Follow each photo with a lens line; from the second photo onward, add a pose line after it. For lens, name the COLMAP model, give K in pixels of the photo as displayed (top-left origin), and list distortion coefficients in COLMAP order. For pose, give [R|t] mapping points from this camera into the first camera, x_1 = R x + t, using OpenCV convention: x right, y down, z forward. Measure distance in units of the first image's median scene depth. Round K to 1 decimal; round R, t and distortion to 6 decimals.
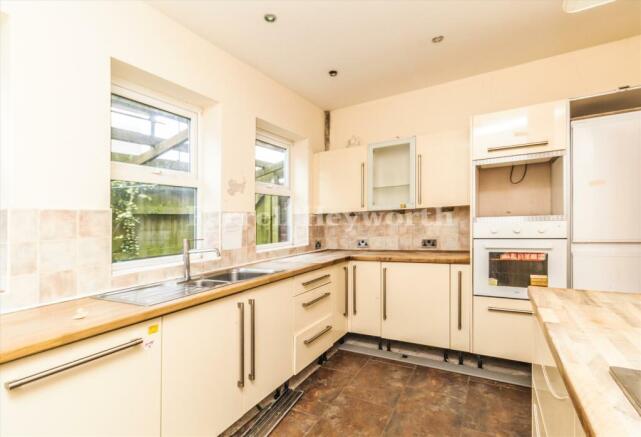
lens RADIAL K [[289.5, 0, 320.5], [0, 289.5, 218.5], [0, 0, 1]] dist [0.016436, -0.000003]
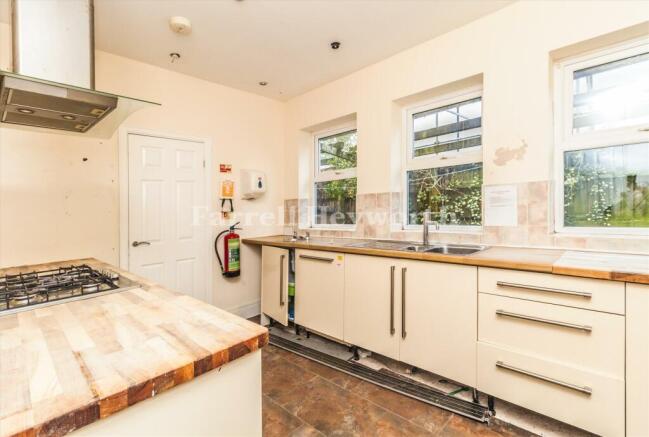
lens RADIAL K [[311.2, 0, 324.5], [0, 311.2, 218.5], [0, 0, 1]] dist [-0.000288, -0.000038]
pose [[-0.174306, 0.085832, -0.980944, 0.979205], [0.059906, 0.995273, 0.076441, -0.032217], [0.982868, -0.045440, -0.178624, 0.855509]]
